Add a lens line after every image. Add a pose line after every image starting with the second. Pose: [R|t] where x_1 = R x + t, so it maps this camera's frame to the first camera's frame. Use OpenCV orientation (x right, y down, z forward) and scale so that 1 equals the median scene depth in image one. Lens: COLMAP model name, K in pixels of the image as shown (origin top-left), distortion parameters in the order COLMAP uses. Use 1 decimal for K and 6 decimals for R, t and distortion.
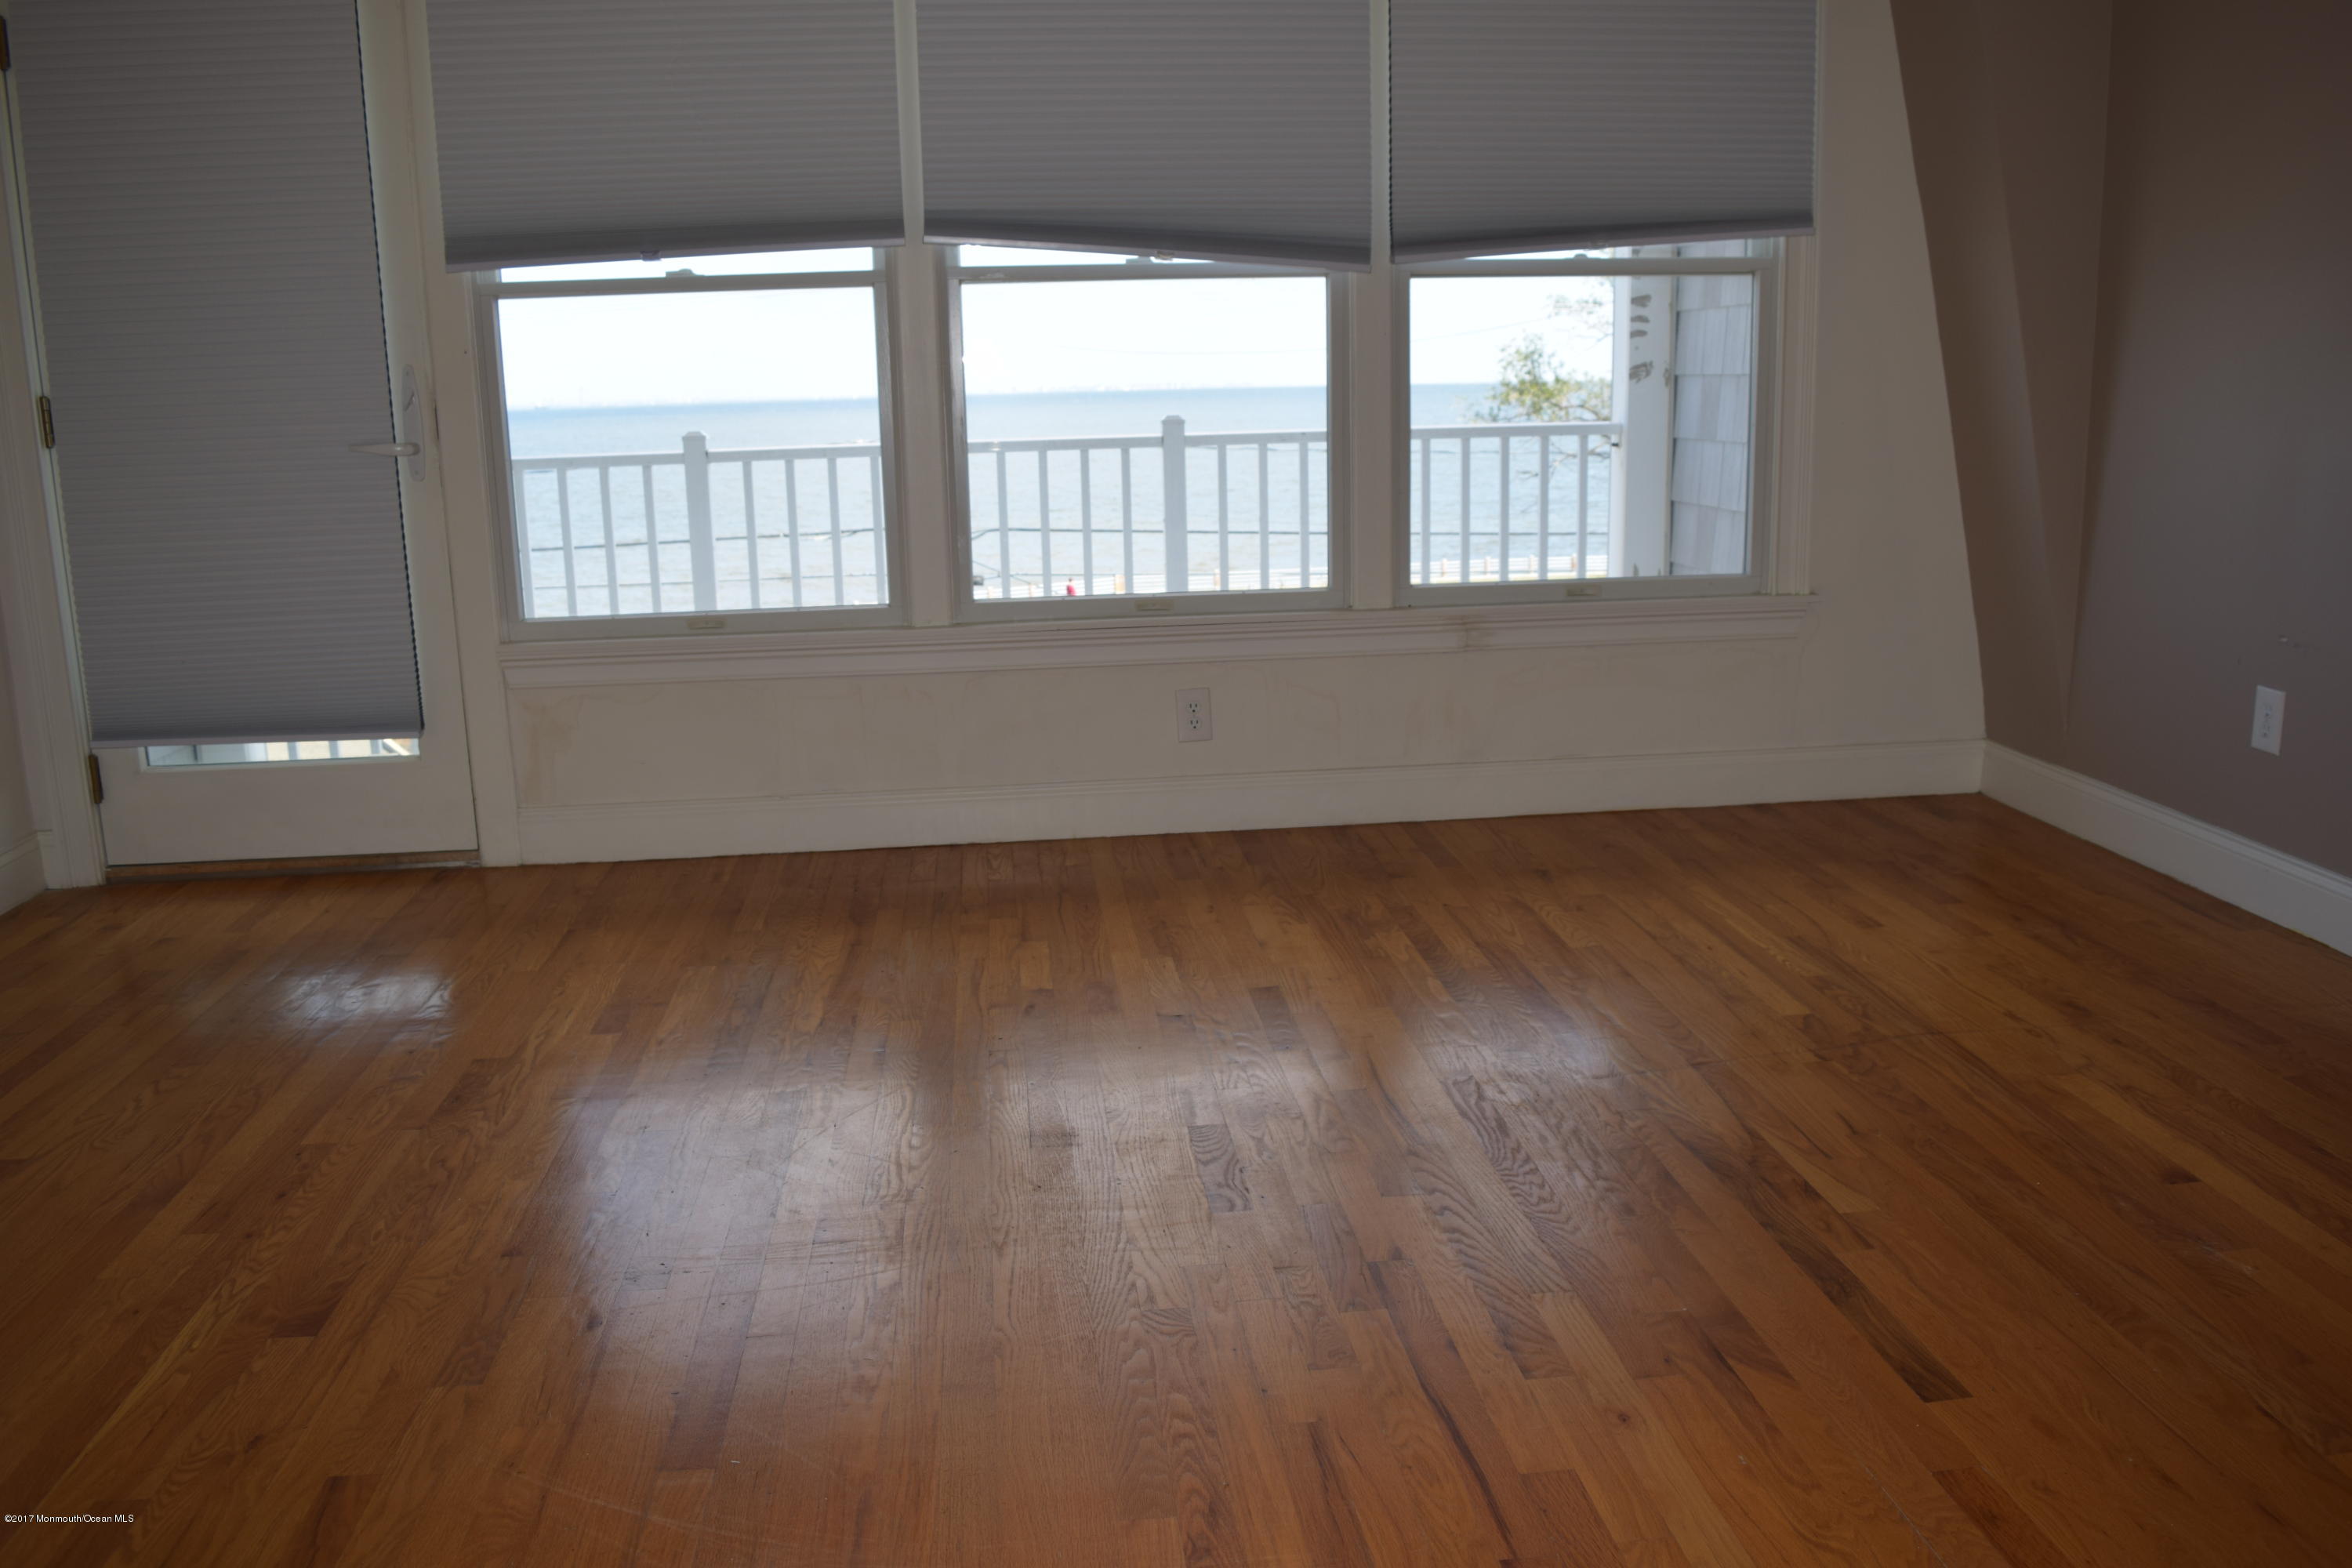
lens RADIAL K [[1861.0, 0, 1166.4], [0, 1861.0, 783.6], [0, 0, 1]] dist [-0.087609, 0.017363]
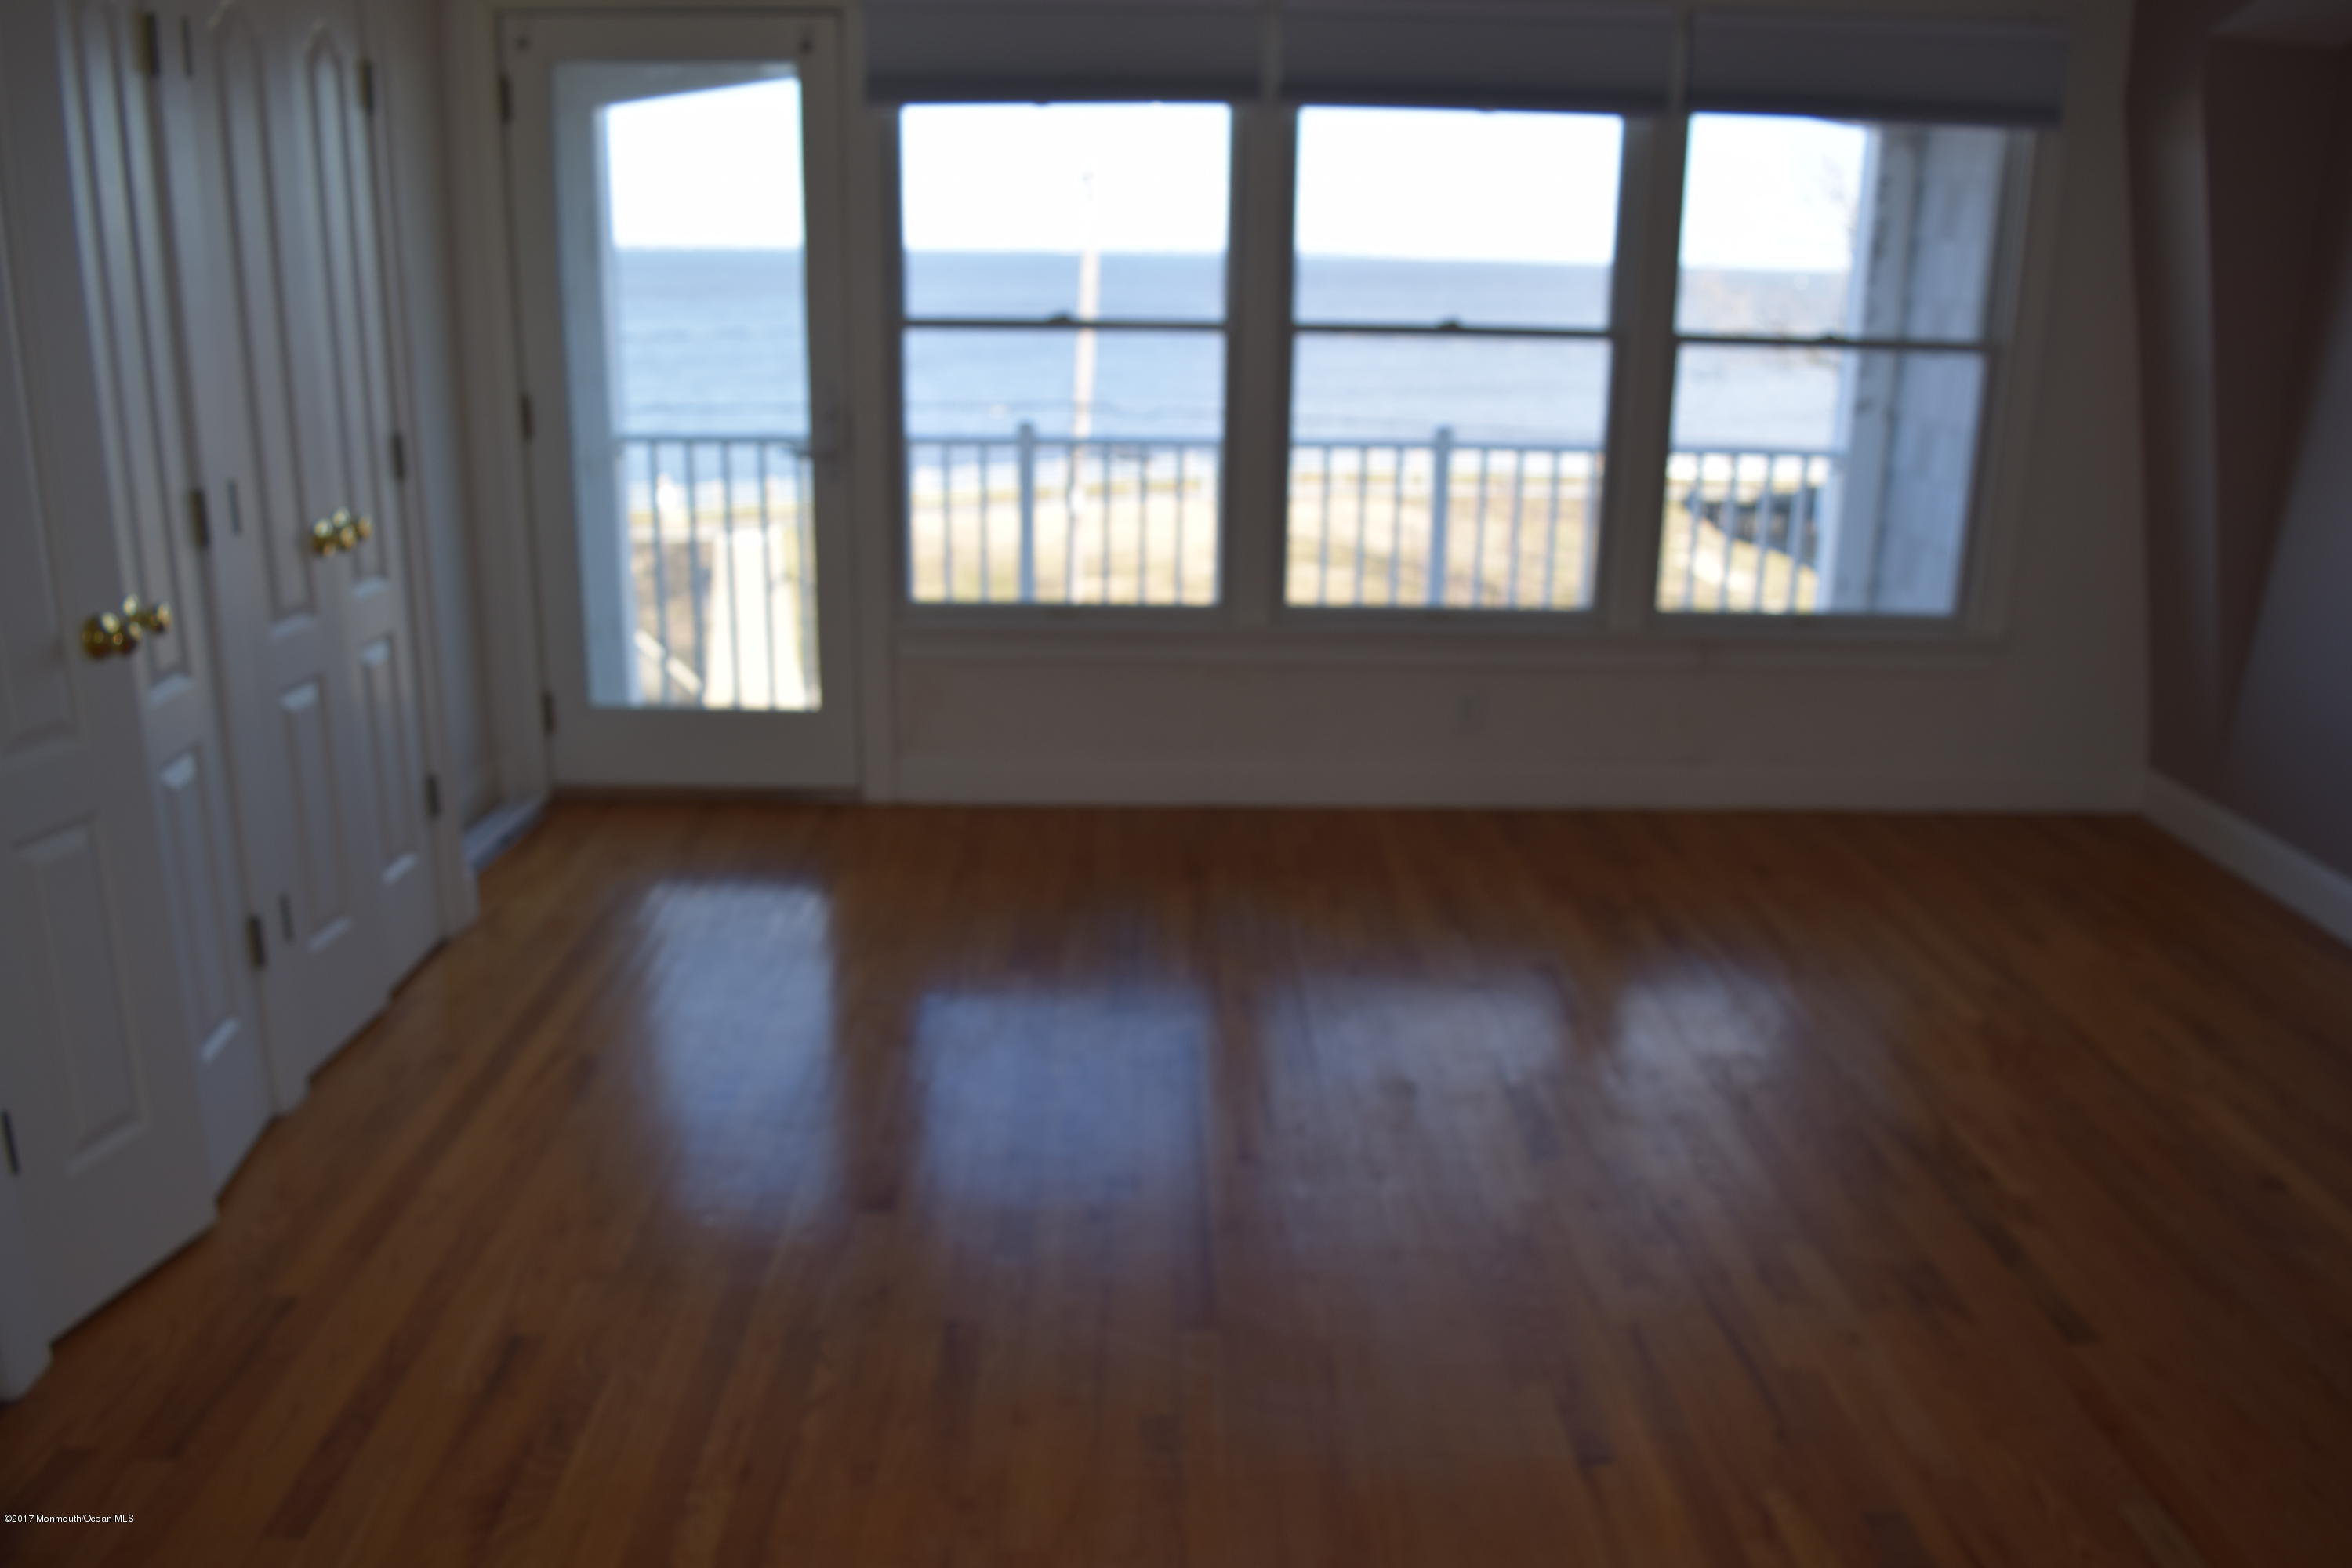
lens RADIAL K [[1861.0, 0, 1185.8], [0, 1861.0, 764.7], [0, 0, 1]] dist [-0.087609, 0.017363]
pose [[0.996435, 0.065017, -0.053766, -0.106056], [-0.061325, 0.995820, 0.067695, -0.077123], [0.057942, -0.064156, 0.996256, -0.196783]]
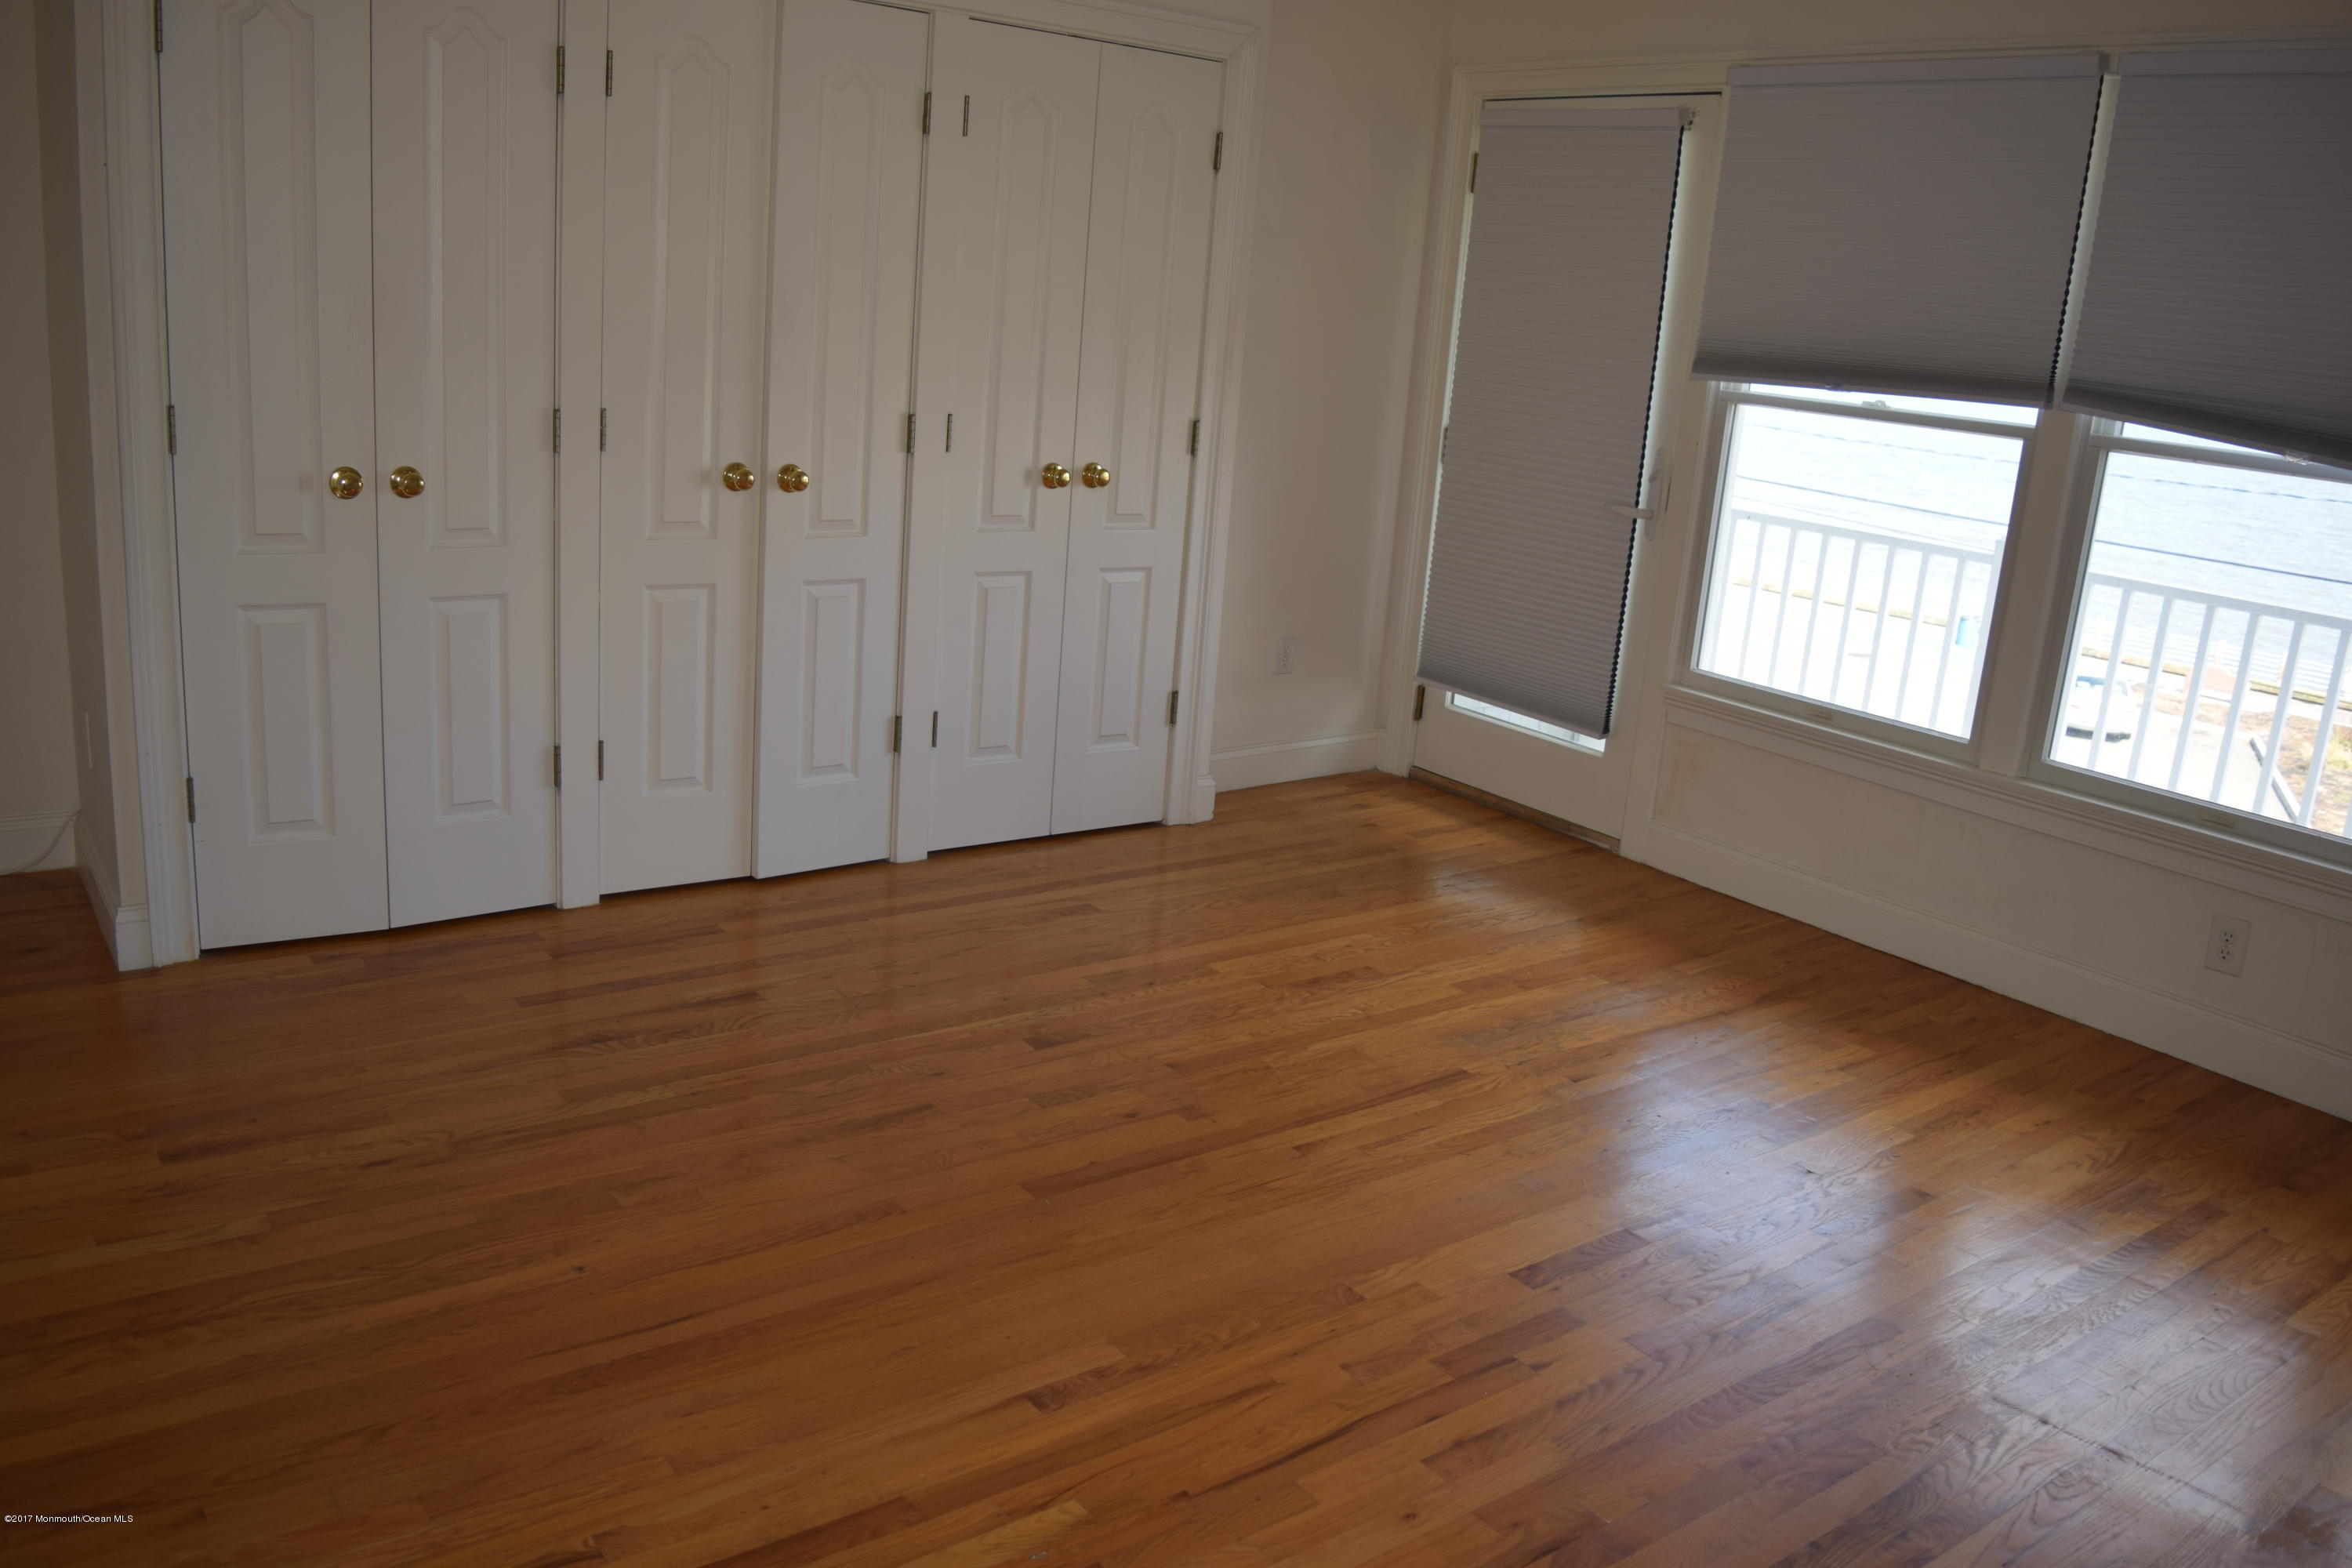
lens RADIAL K [[1861.0, 0, 1170.6], [0, 1861.0, 796.3], [0, 0, 1]] dist [-0.087609, 0.017363]
pose [[0.504104, 0.290015, -0.813493, 0.501042], [-0.265801, 0.948311, 0.173367, -0.134393], [0.821724, 0.128832, 0.555133, 0.066448]]
